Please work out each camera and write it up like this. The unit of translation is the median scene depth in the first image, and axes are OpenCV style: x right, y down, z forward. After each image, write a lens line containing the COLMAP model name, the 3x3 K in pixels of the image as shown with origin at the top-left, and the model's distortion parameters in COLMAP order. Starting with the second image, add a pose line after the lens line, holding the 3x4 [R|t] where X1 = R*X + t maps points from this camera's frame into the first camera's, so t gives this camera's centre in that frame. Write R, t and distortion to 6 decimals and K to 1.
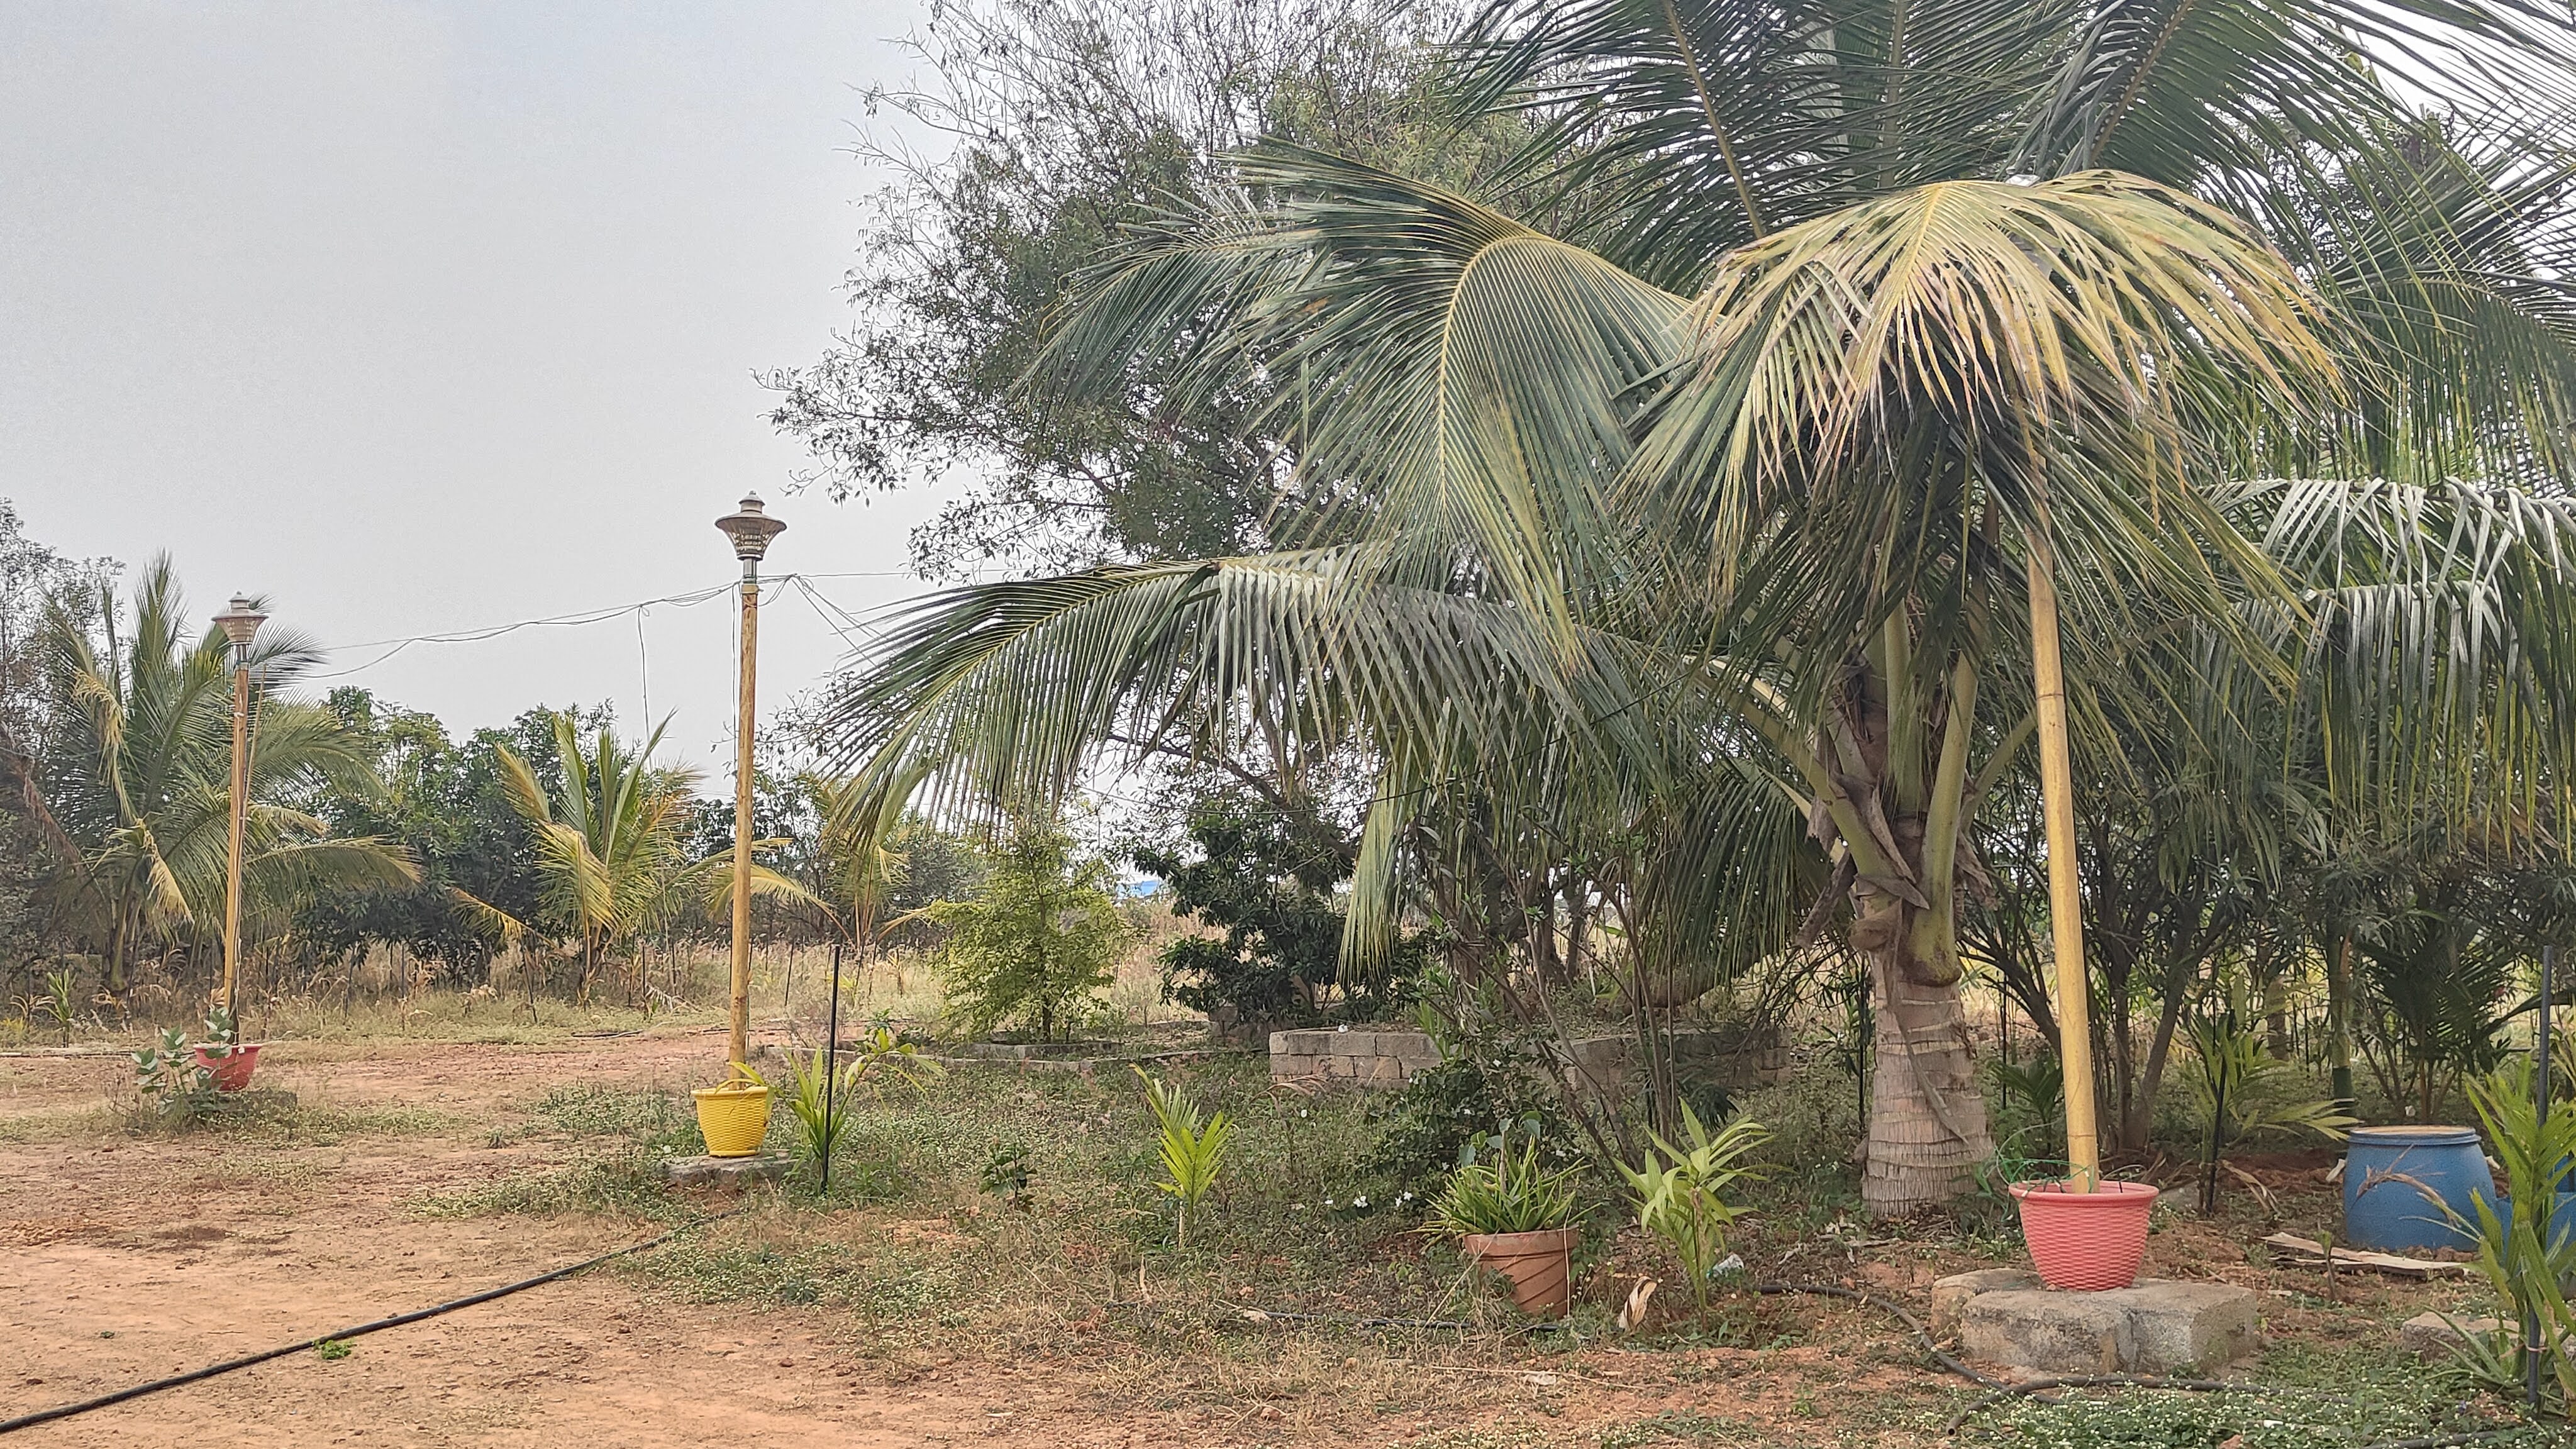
lens RADIAL K [[2288.5, 0, 1272.3], [0, 2288.5, 725.9], [0, 0, 1]] dist [0.041606, -0.079299]
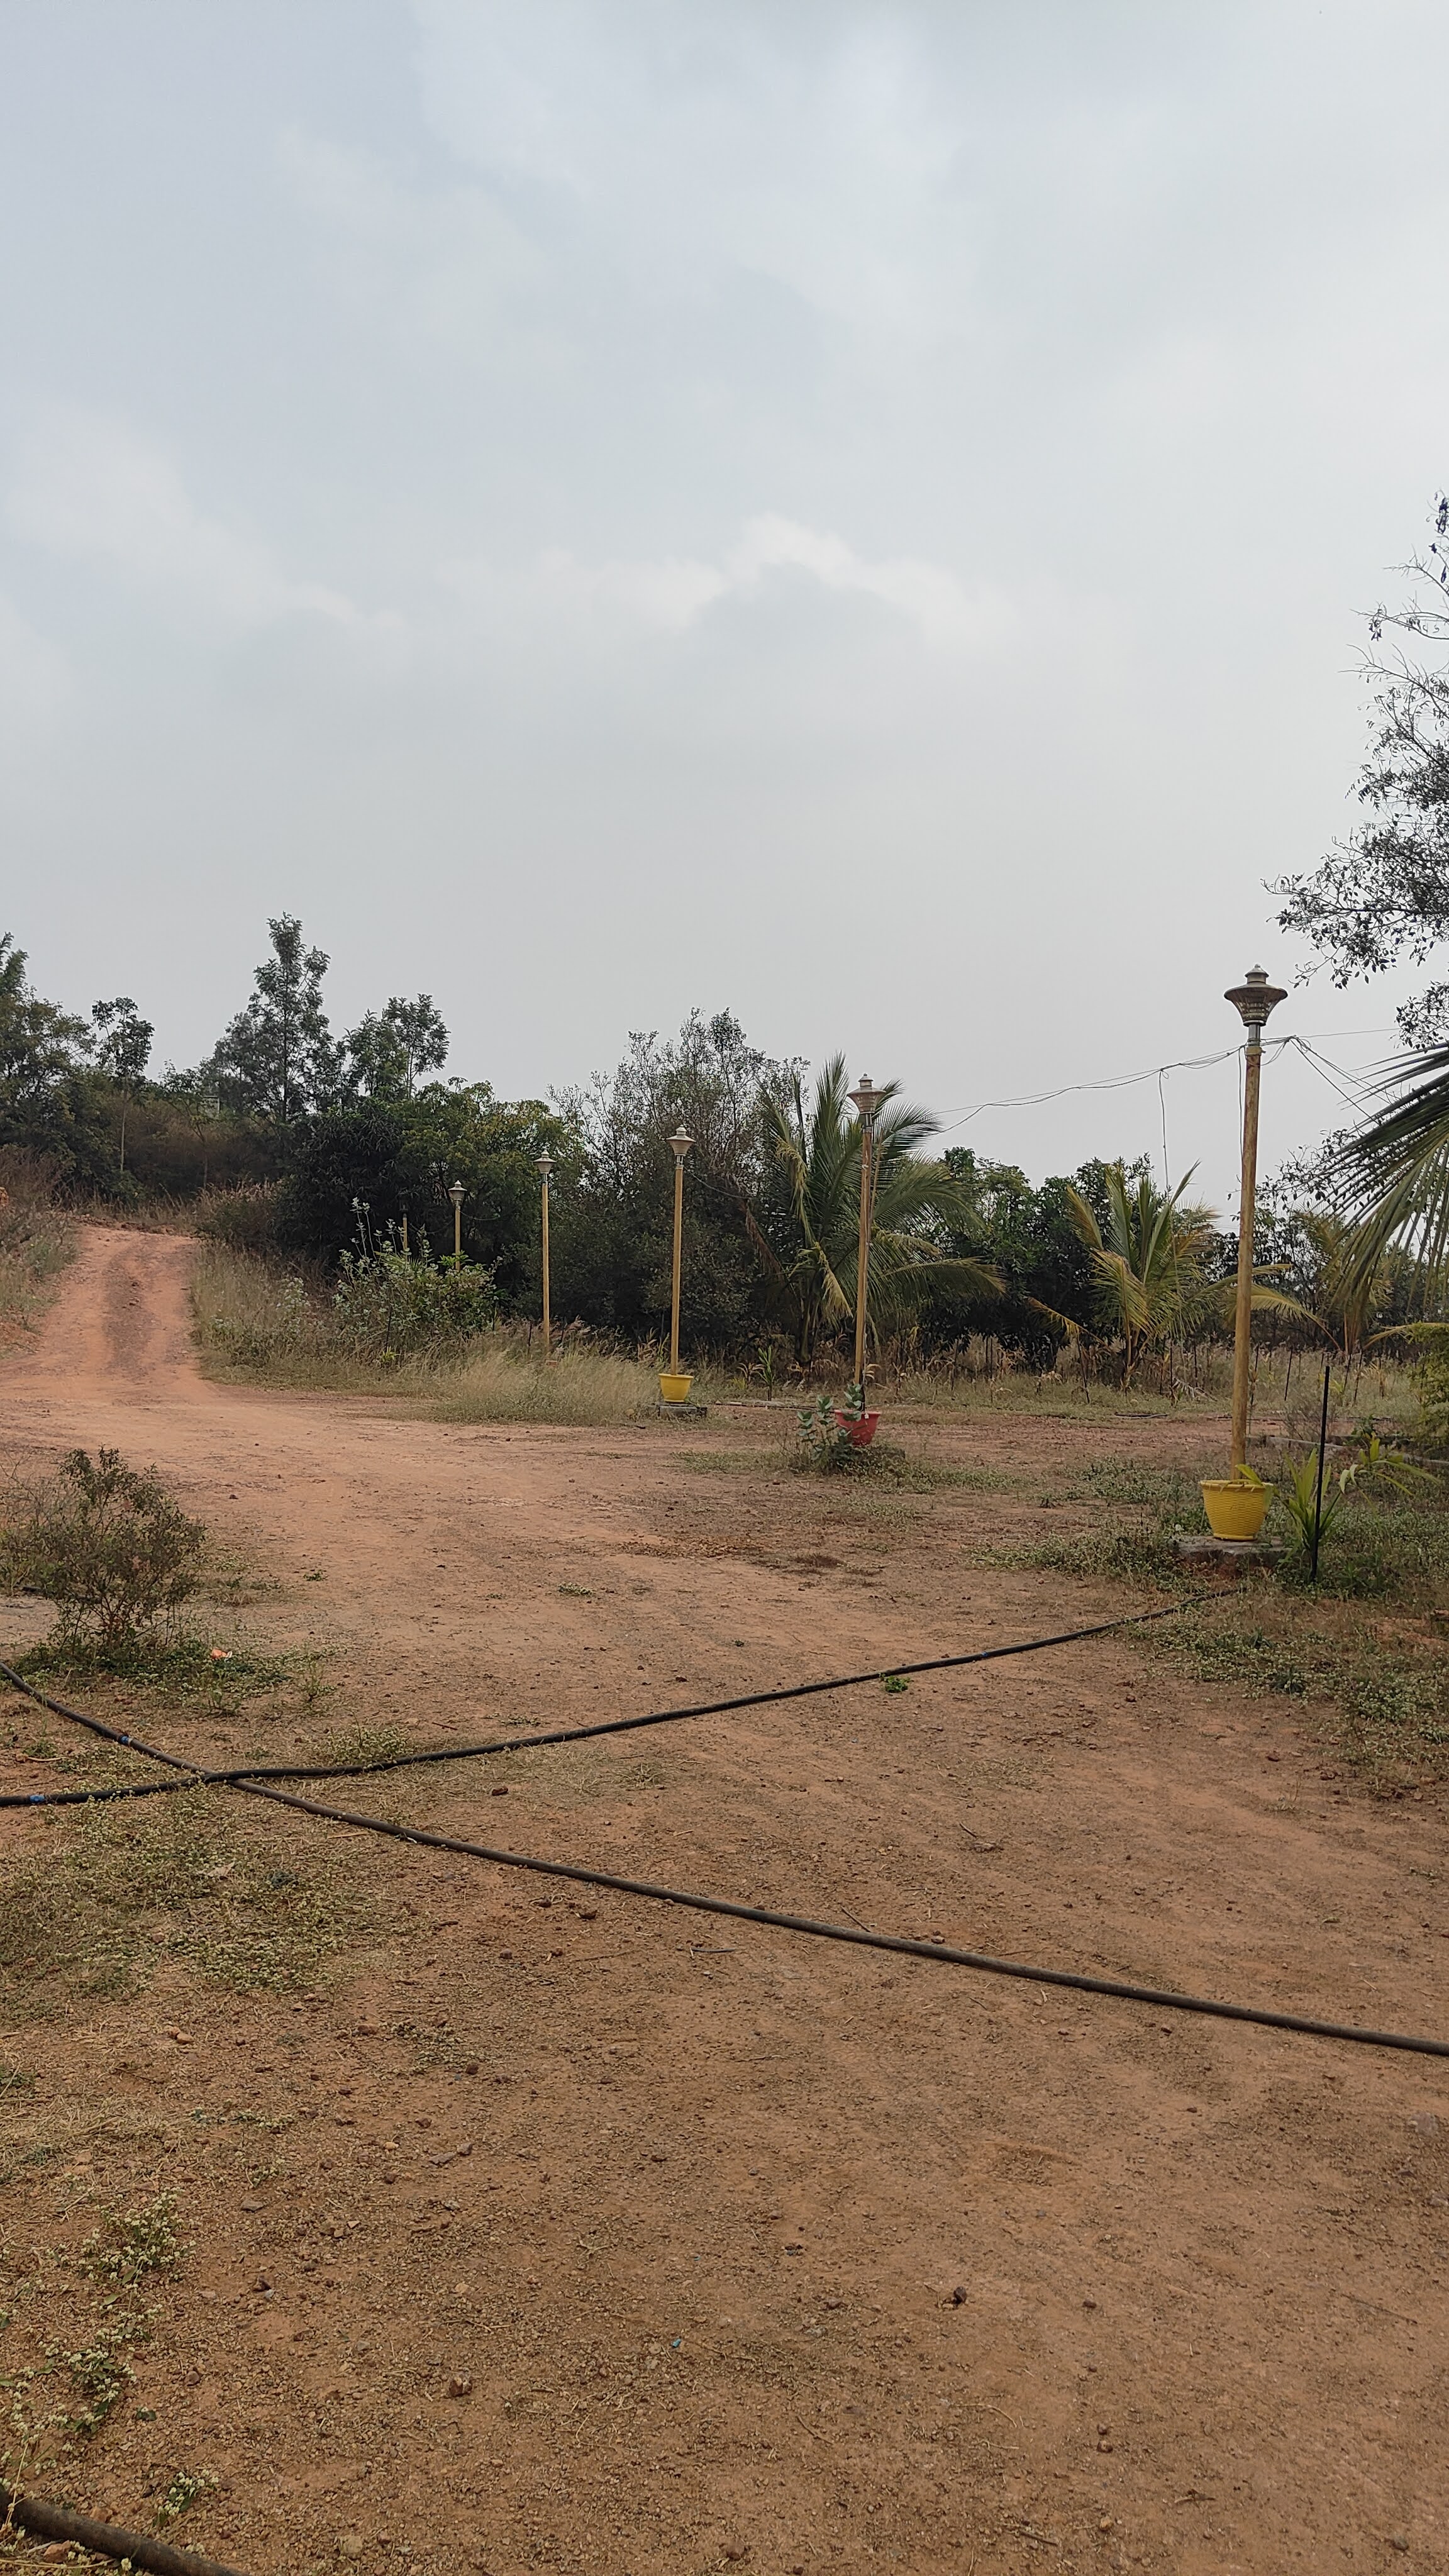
lens RADIAL K [[1754.9, 0, 728.4], [0, 1754.9, 1281.3], [0, 0, 1]] dist [0.000336, -0.007237]
pose [[0.868767, 0.025715, -0.494553, -0.008722], [0.004046, 0.998249, 0.059013, 0.000876], [0.495204, -0.053270, 0.867142, 0.046539]]
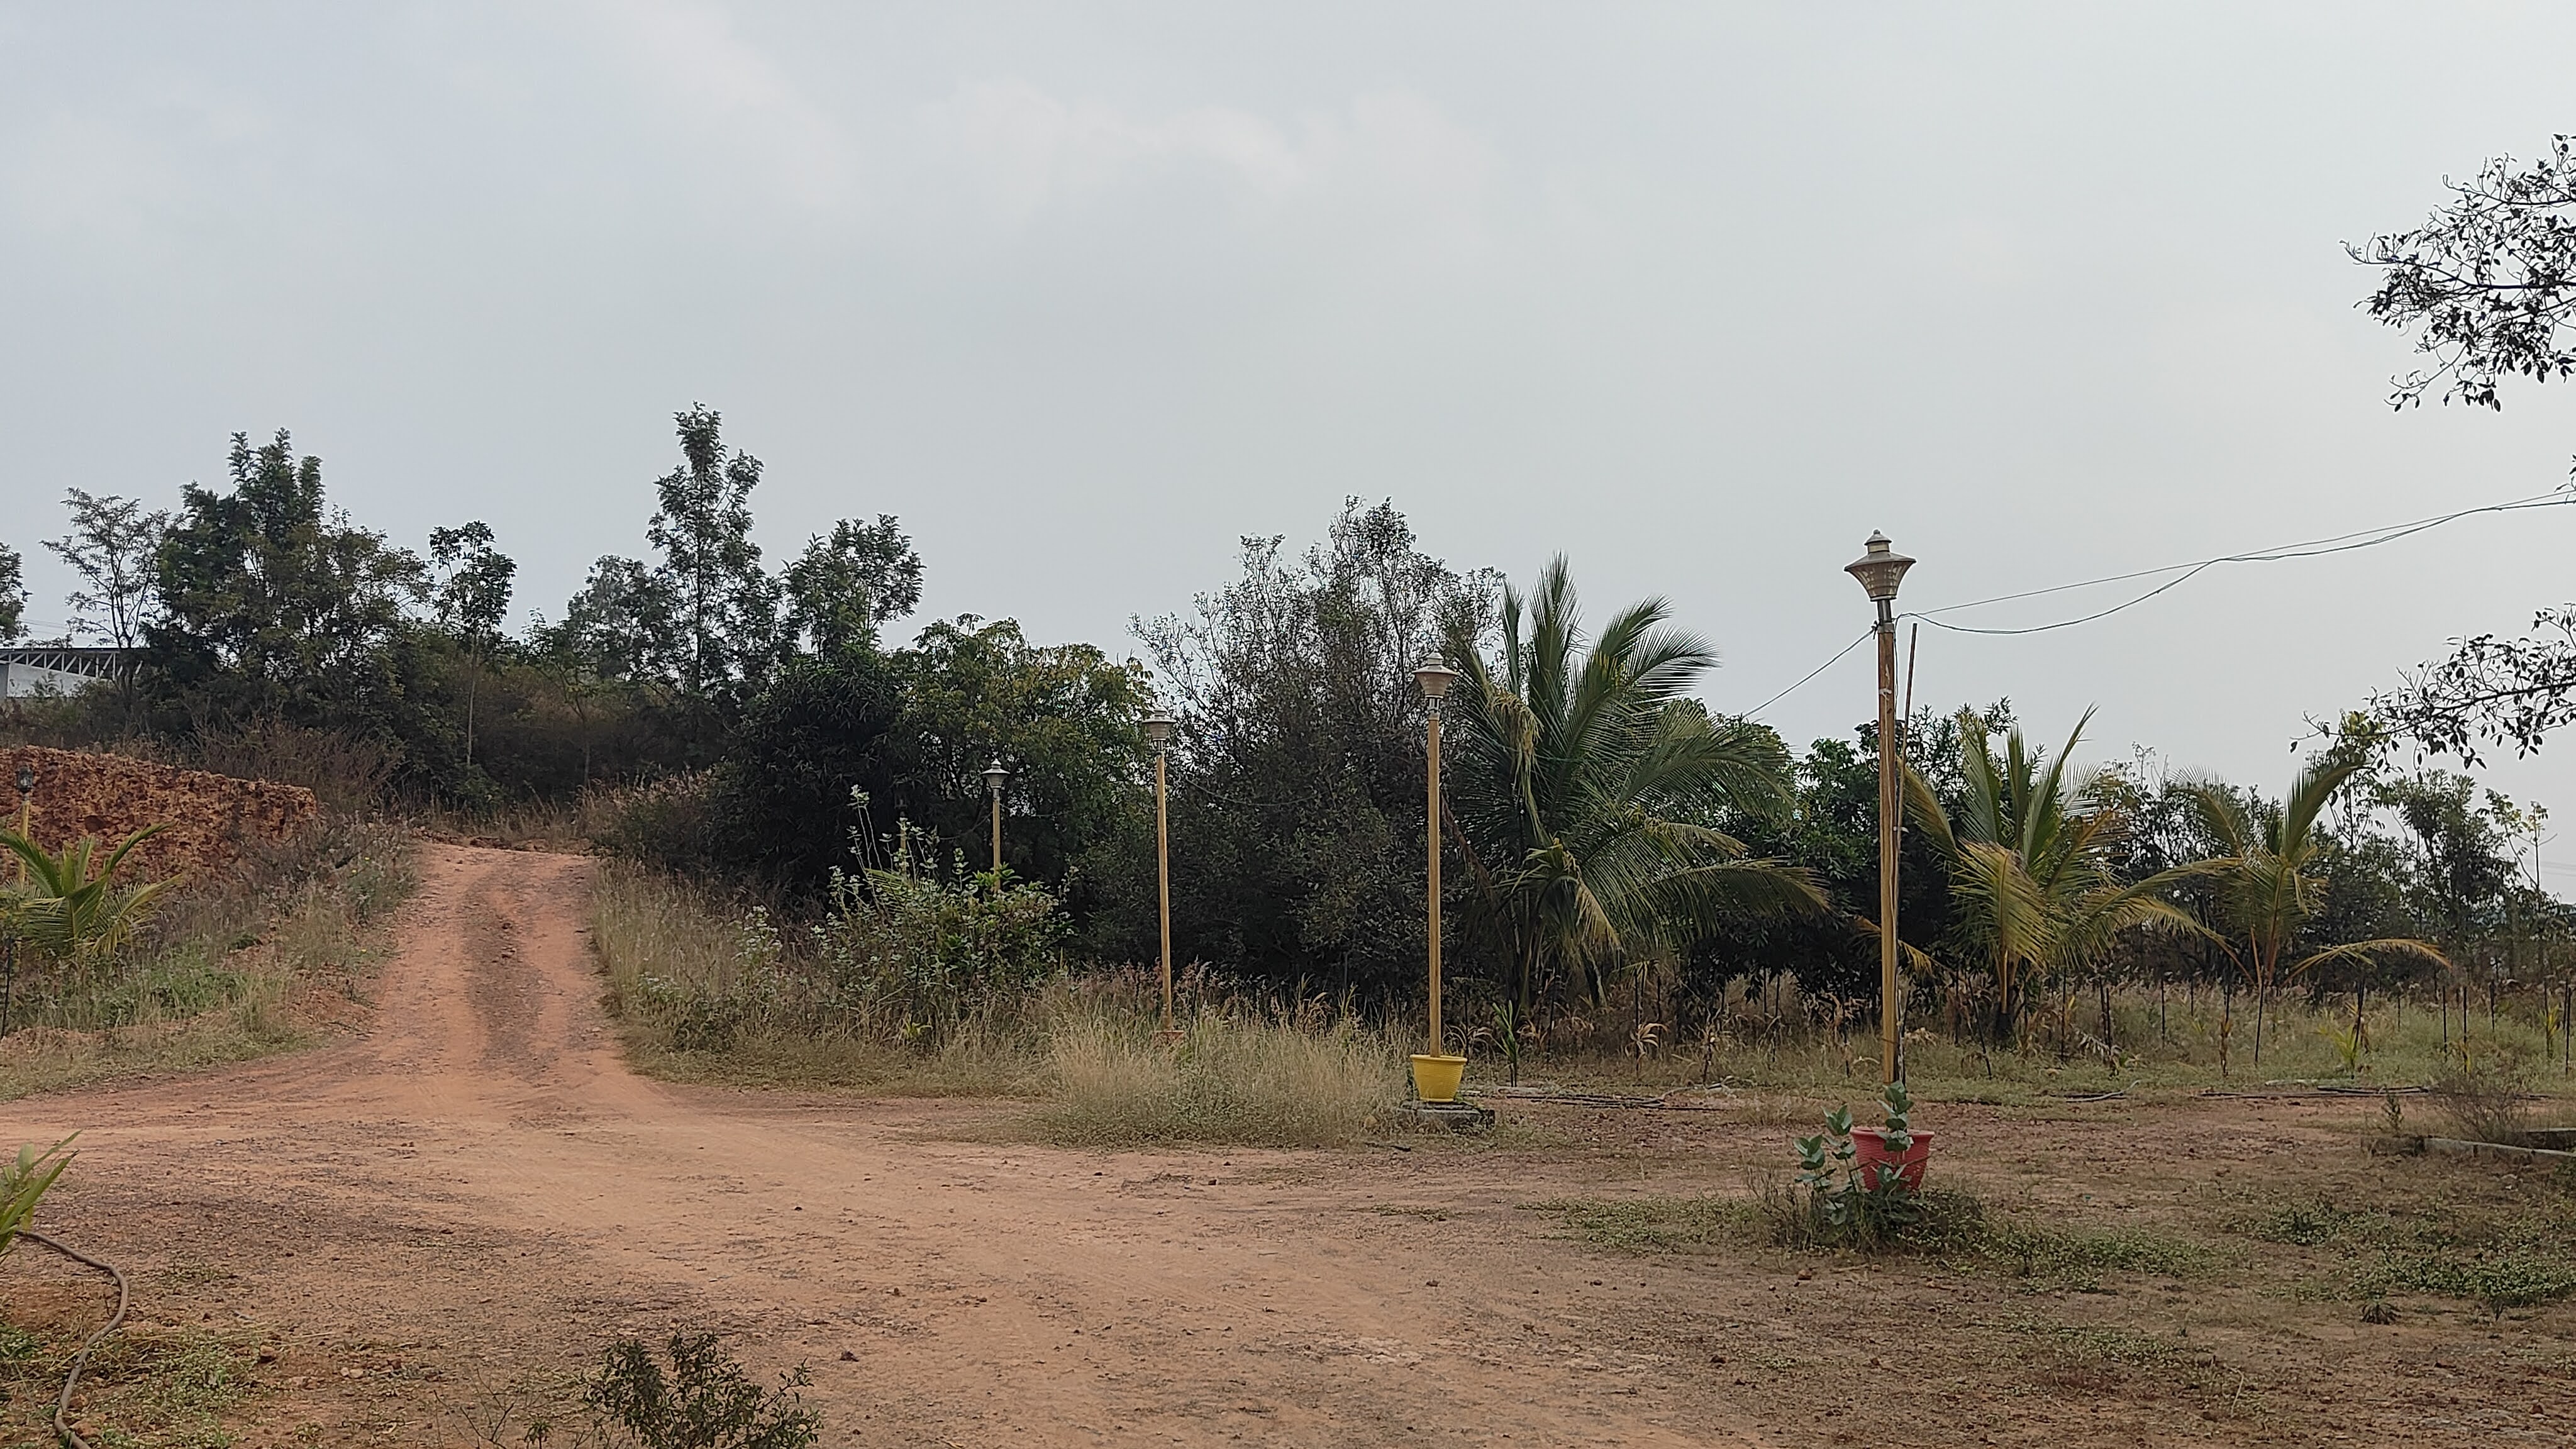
lens RADIAL K [[2276.9, 0, 1249.6], [0, 2276.9, 708.0], [0, 0, 1]] dist [0.015762, -0.052712]
pose [[0.872888, -0.035196, -0.486649, -0.171932], [0.026199, 0.999337, -0.025282, 0.008814], [0.487216, 0.009319, 0.873232, 0.154913]]
